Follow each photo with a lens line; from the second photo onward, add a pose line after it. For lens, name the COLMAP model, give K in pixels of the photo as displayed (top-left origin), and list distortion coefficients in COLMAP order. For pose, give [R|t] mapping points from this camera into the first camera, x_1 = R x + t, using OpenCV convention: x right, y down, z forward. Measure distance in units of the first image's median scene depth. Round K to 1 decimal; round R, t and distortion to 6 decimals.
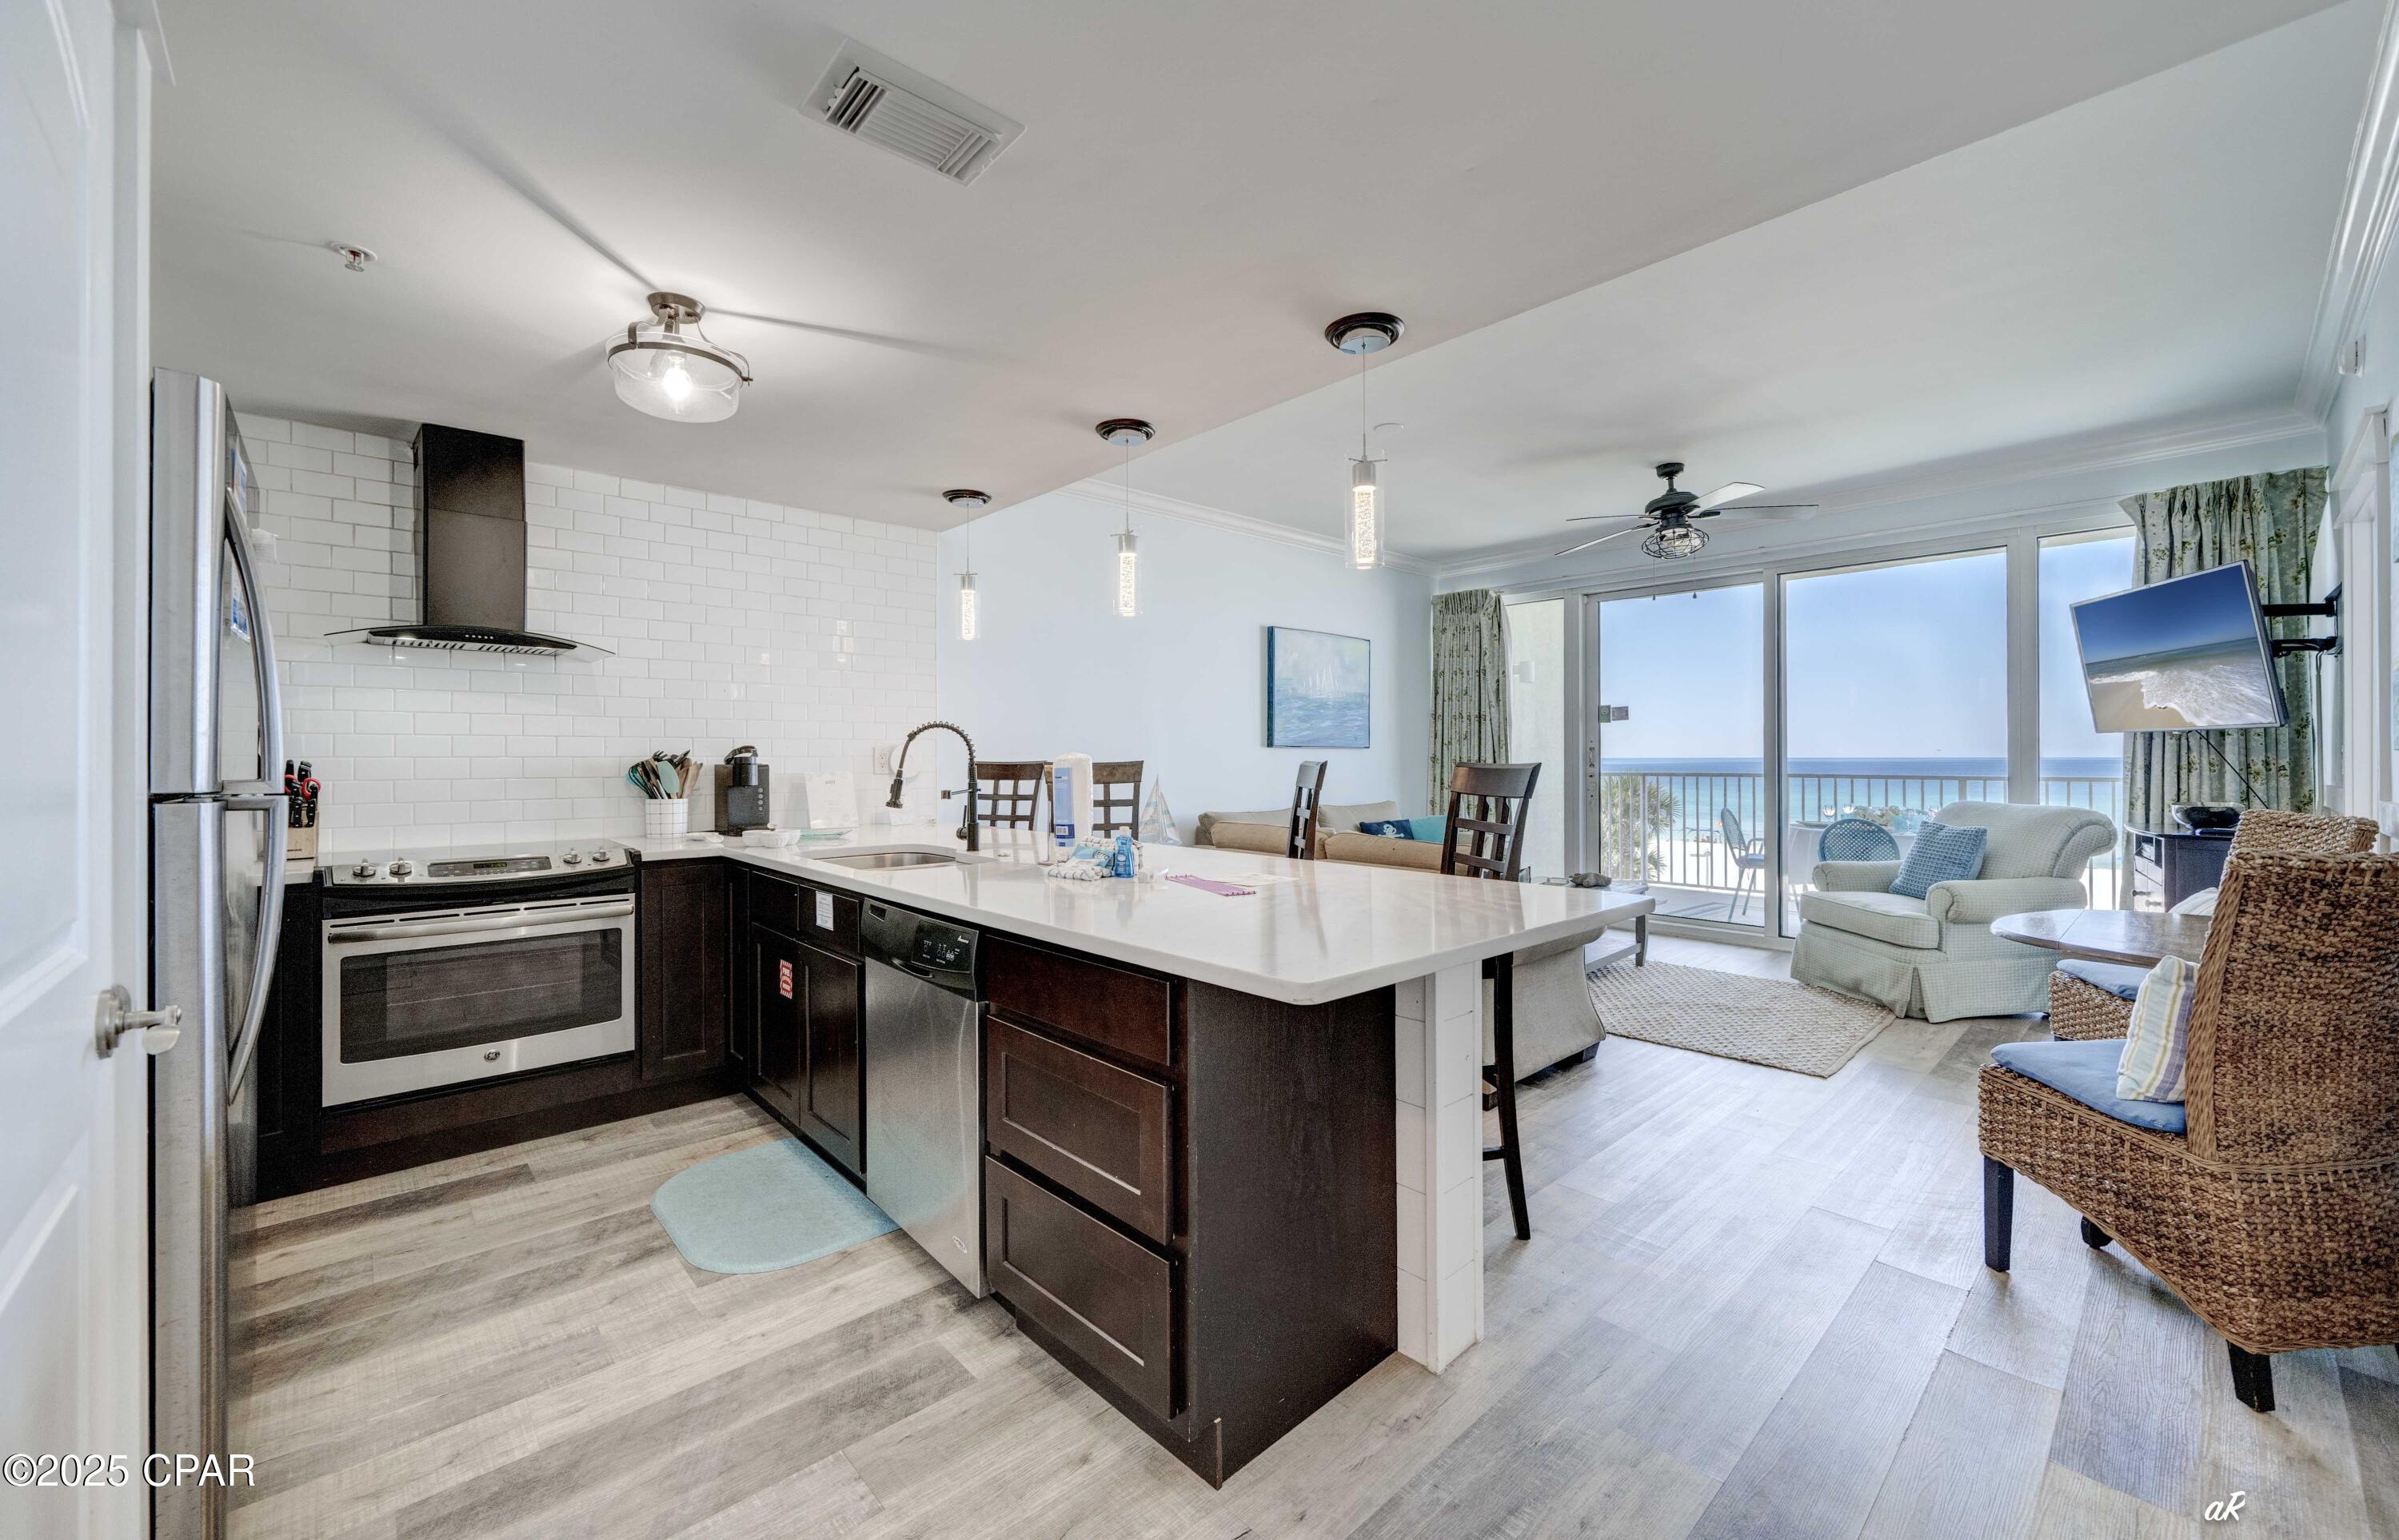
lens RADIAL K [[951.1, 0, 1207.9], [0, 951.1, 751.9], [0, 0, 1]] dist [-0.001371, -0.000230]
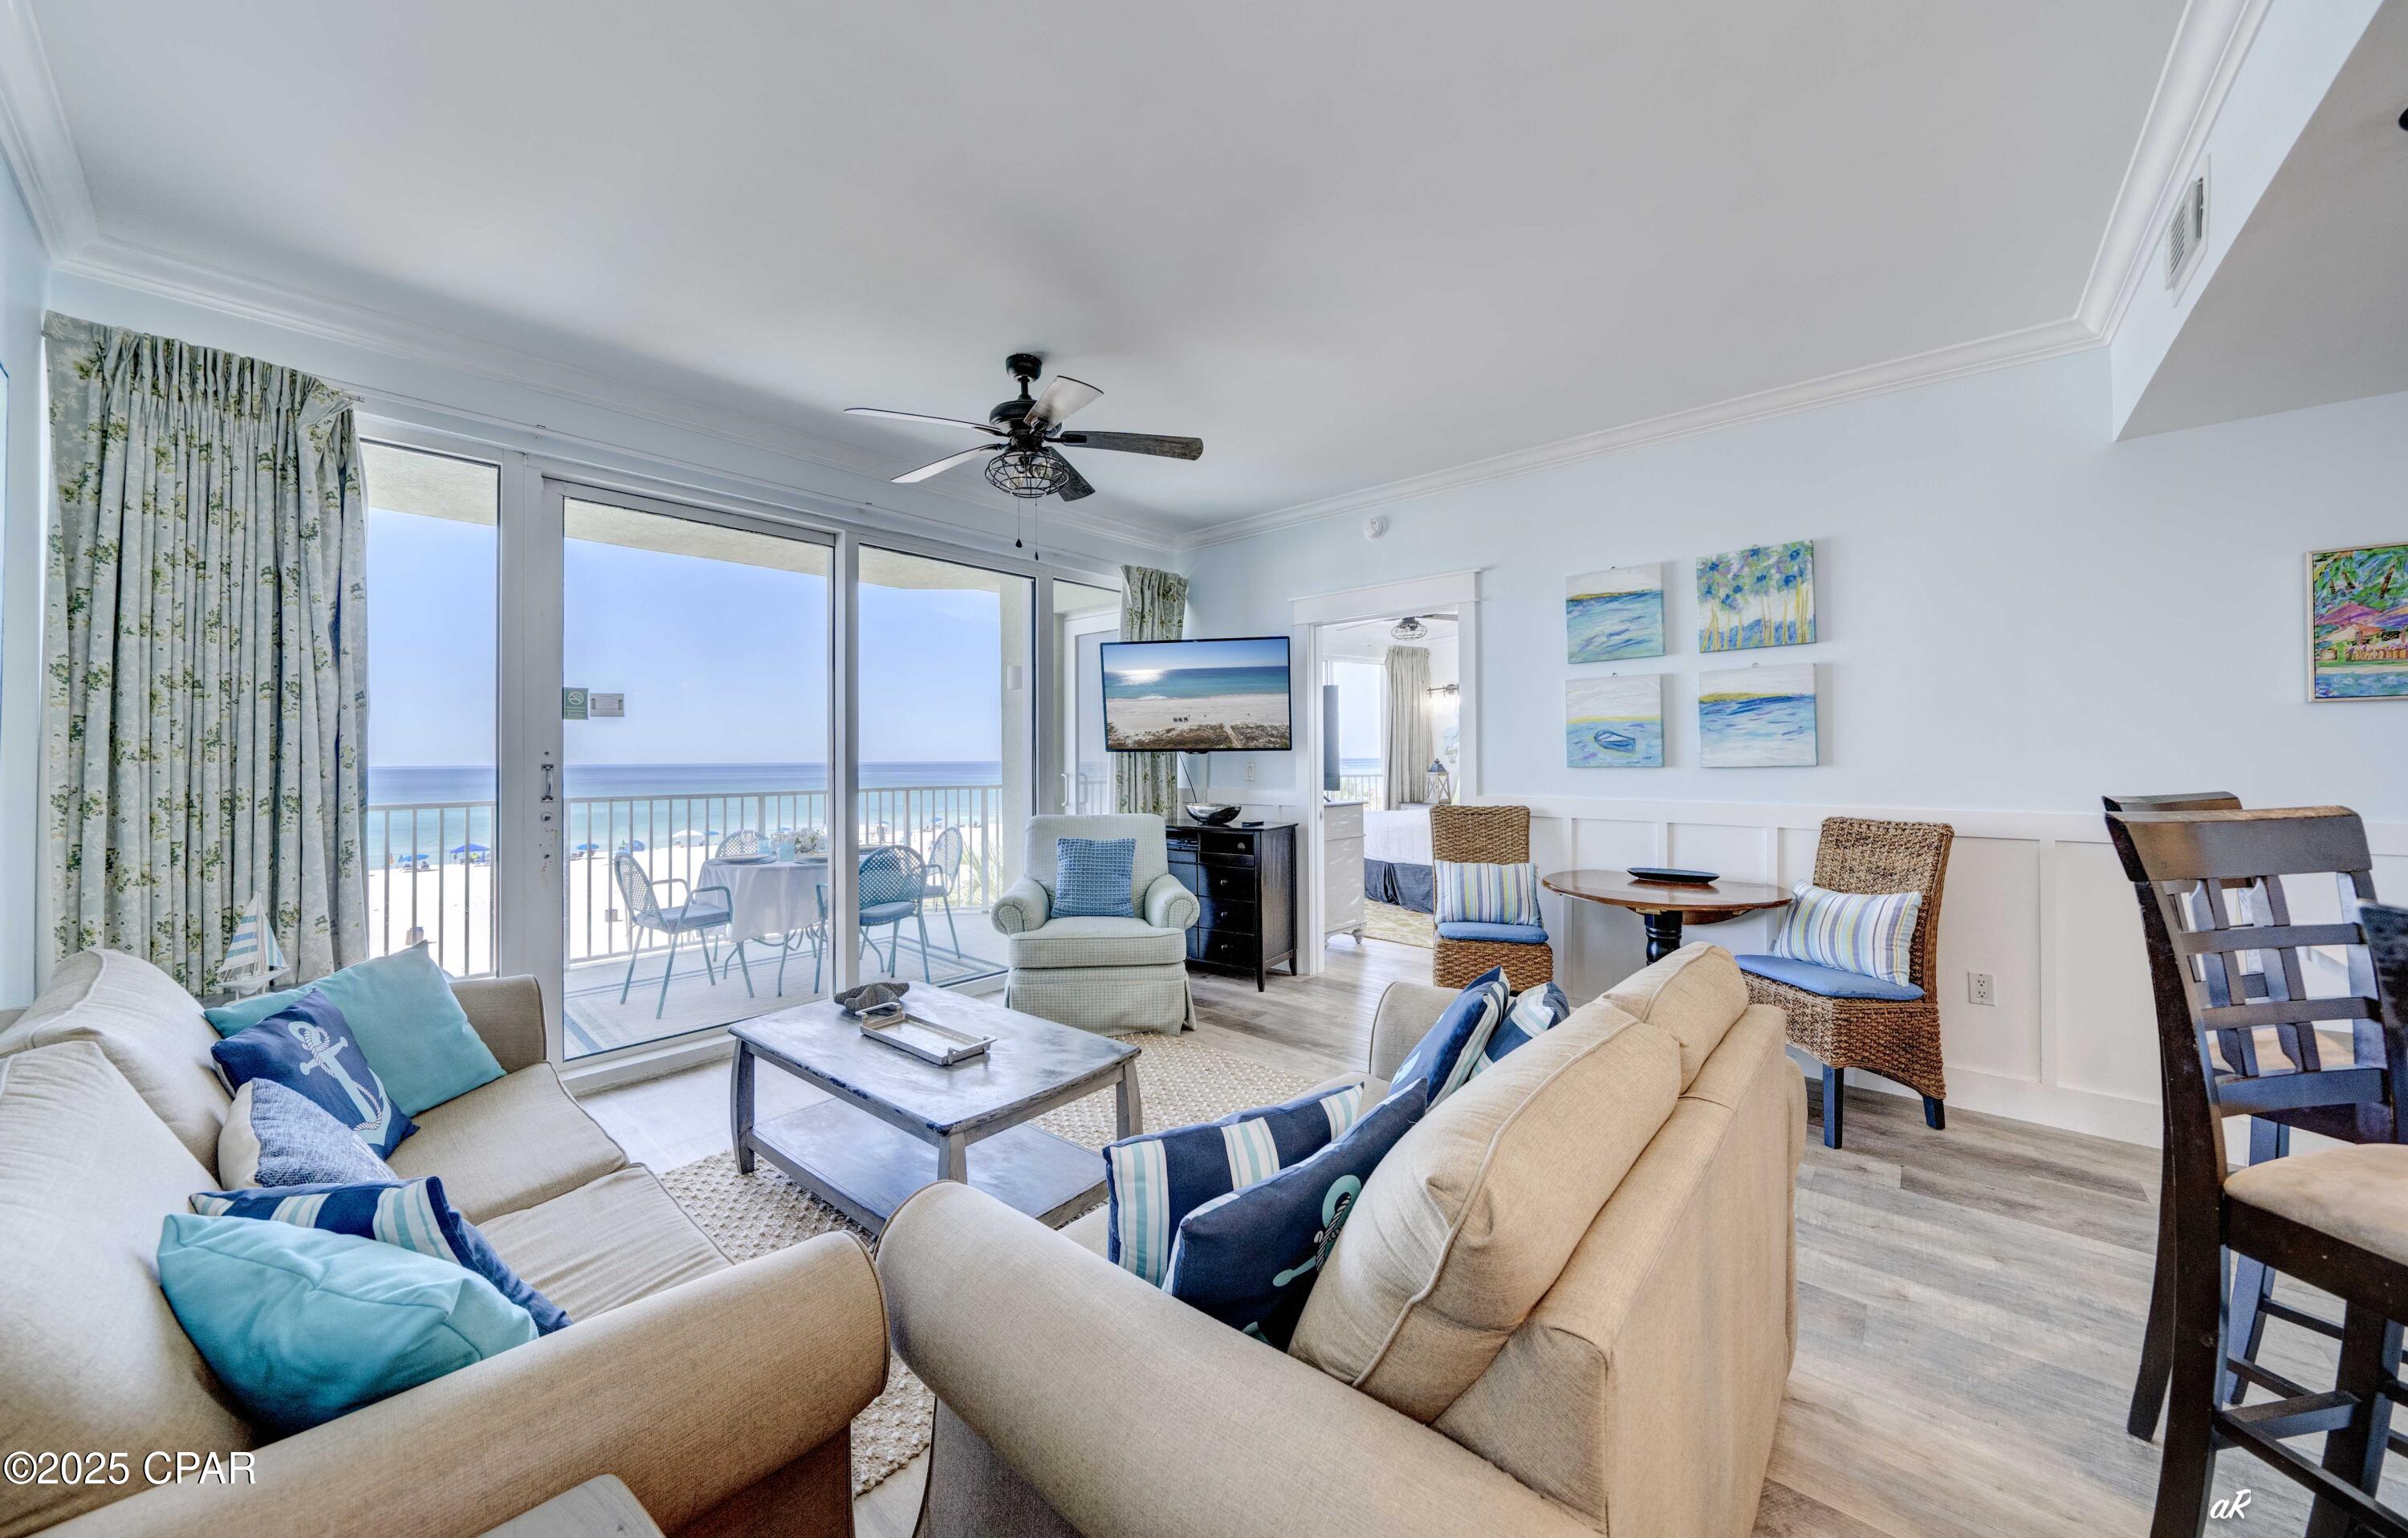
lens RADIAL K [[832.8, 0, 1127.6], [0, 832.8, 753.3], [0, 0, 1]] dist [-0.002168, -0.002232]
pose [[-0.061869, 0.008673, 0.998047, -0.122921], [-0.001517, 0.999960, -0.008784, -0.011967], [-0.998083, -0.002057, -0.061853, 1.066939]]
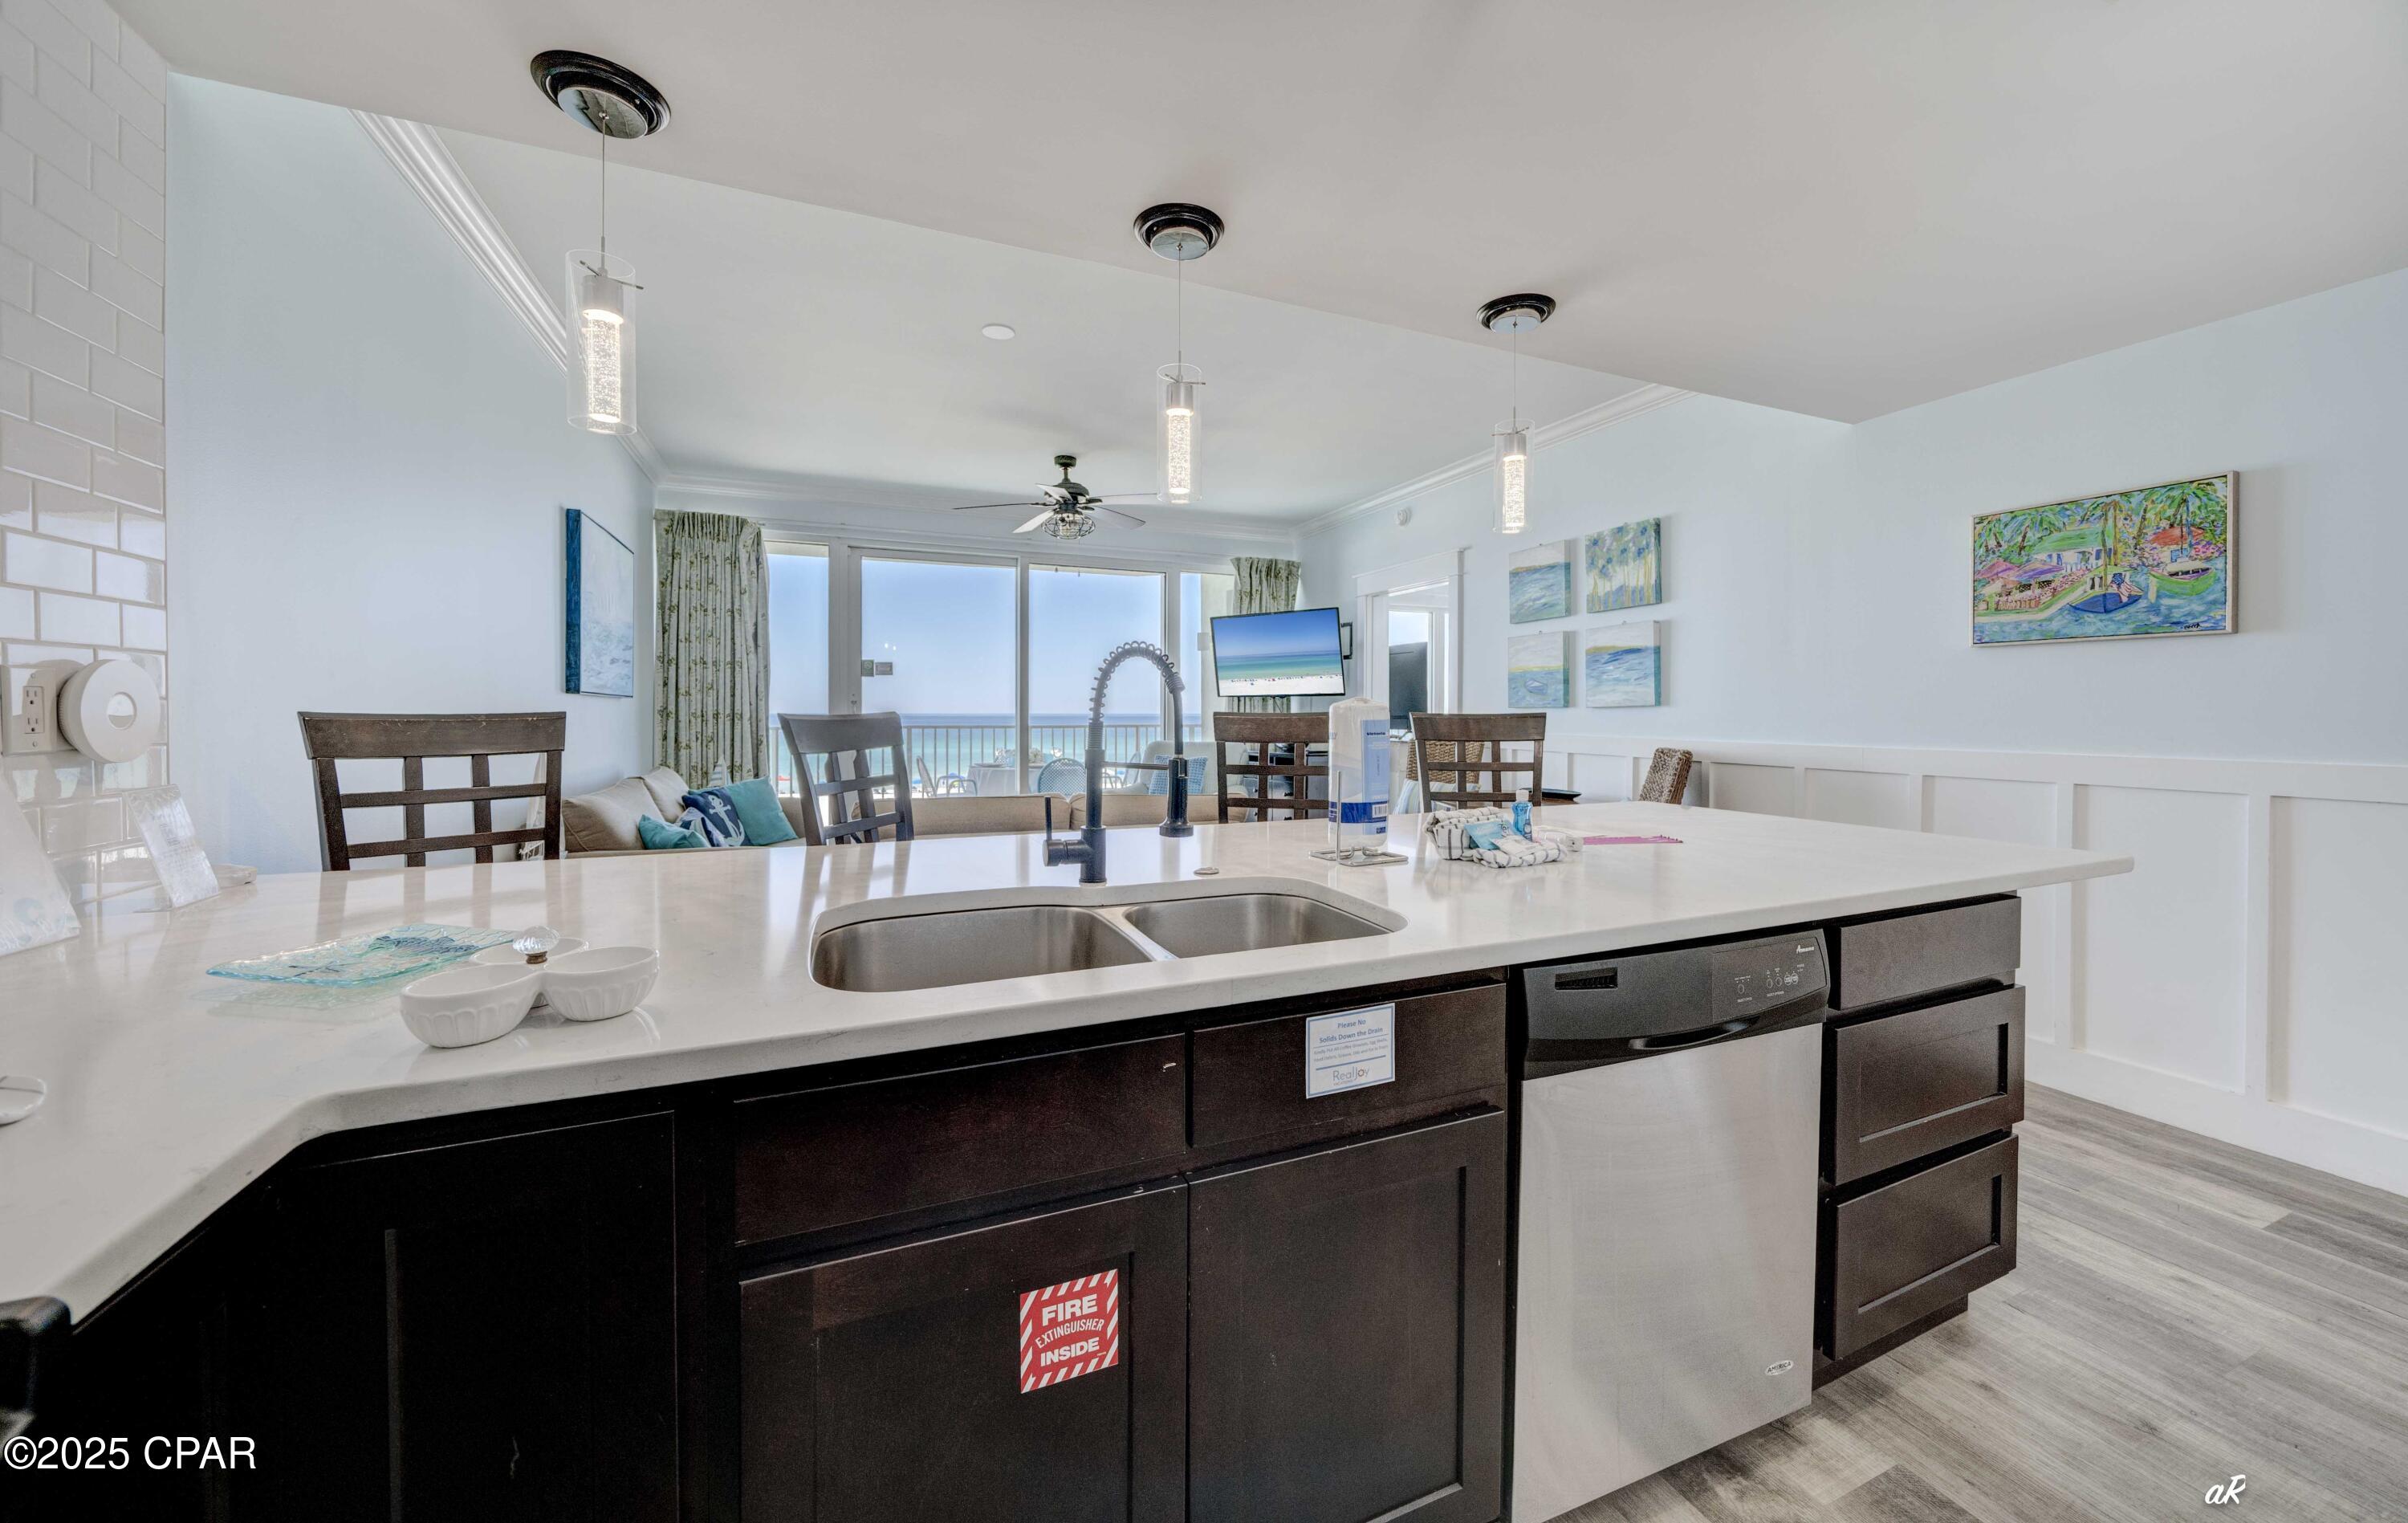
lens RADIAL K [[848.6, 0, 1199.6], [0, 848.6, 726.4], [0, 0, 1]] dist [-0.011775, -0.000030]
pose [[0.344869, -0.010126, 0.938596, -0.457028], [-0.010461, 0.999838, 0.014631, 0.006520], [-0.938593, -0.014864, 0.344707, 0.539004]]
